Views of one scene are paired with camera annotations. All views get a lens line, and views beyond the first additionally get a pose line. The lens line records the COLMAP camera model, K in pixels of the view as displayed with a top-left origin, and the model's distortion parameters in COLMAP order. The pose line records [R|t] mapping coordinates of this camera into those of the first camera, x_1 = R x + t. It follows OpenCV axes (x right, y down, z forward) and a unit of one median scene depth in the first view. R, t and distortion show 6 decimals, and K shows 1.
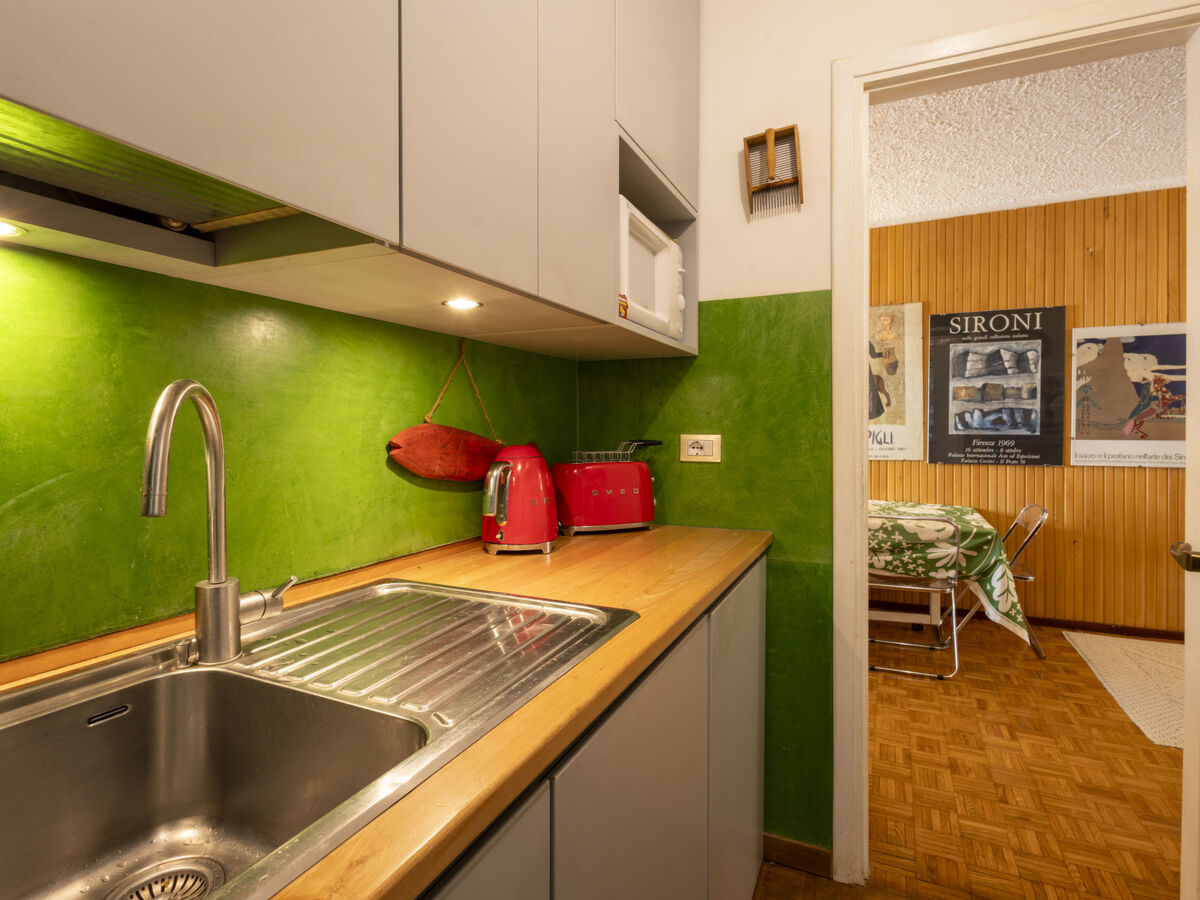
lens RADIAL K [[623.6, 0, 596.1], [0, 623.6, 429.6], [0, 0, 1]] dist [-0.001202, -0.000838]
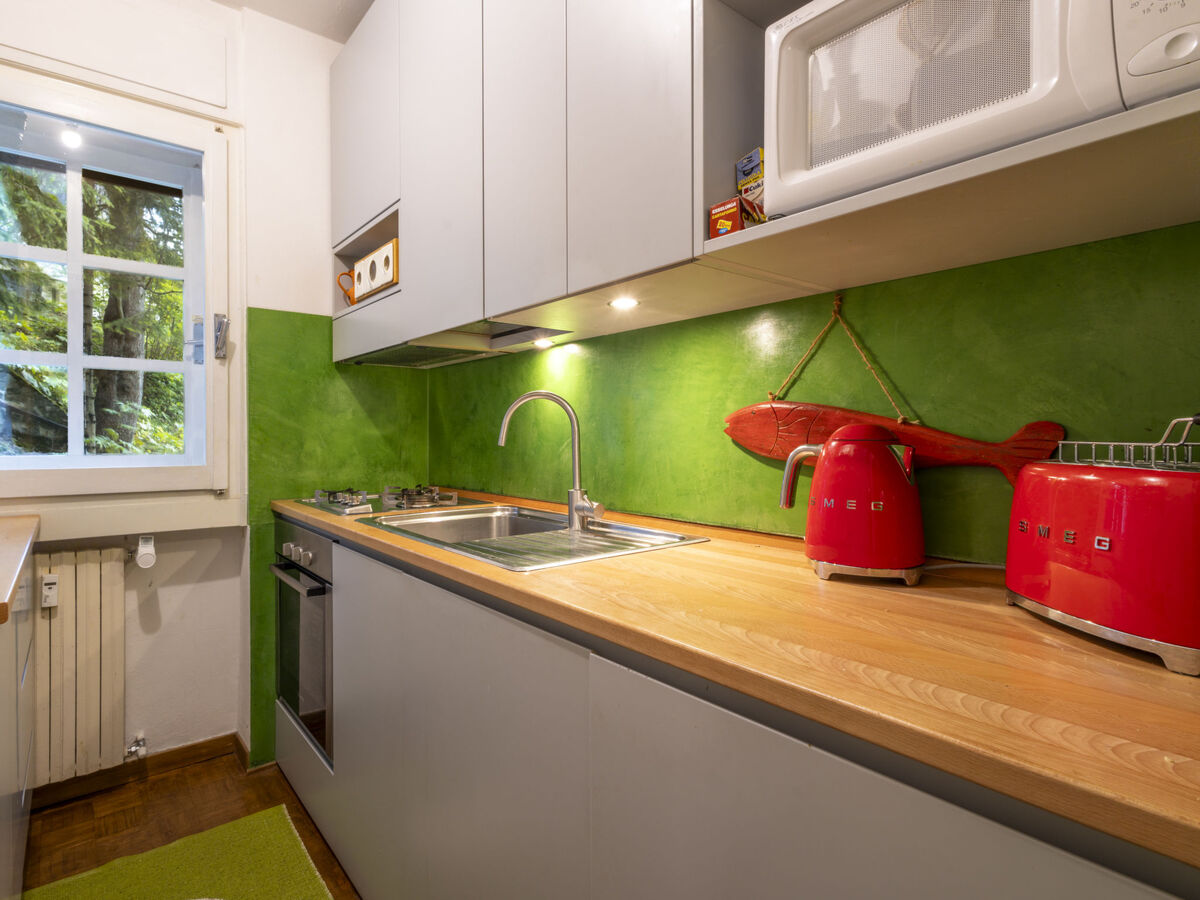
lens RADIAL K [[666.5, 0, 597.3], [0, 666.5, 444.2], [0, 0, 1]] dist [-0.000308, -0.002222]
pose [[-0.444962, 0.007334, -0.895519, 0.861771], [-0.003979, 0.999940, 0.010166, 0.053436], [0.895540, 0.008087, -0.444907, 1.372631]]
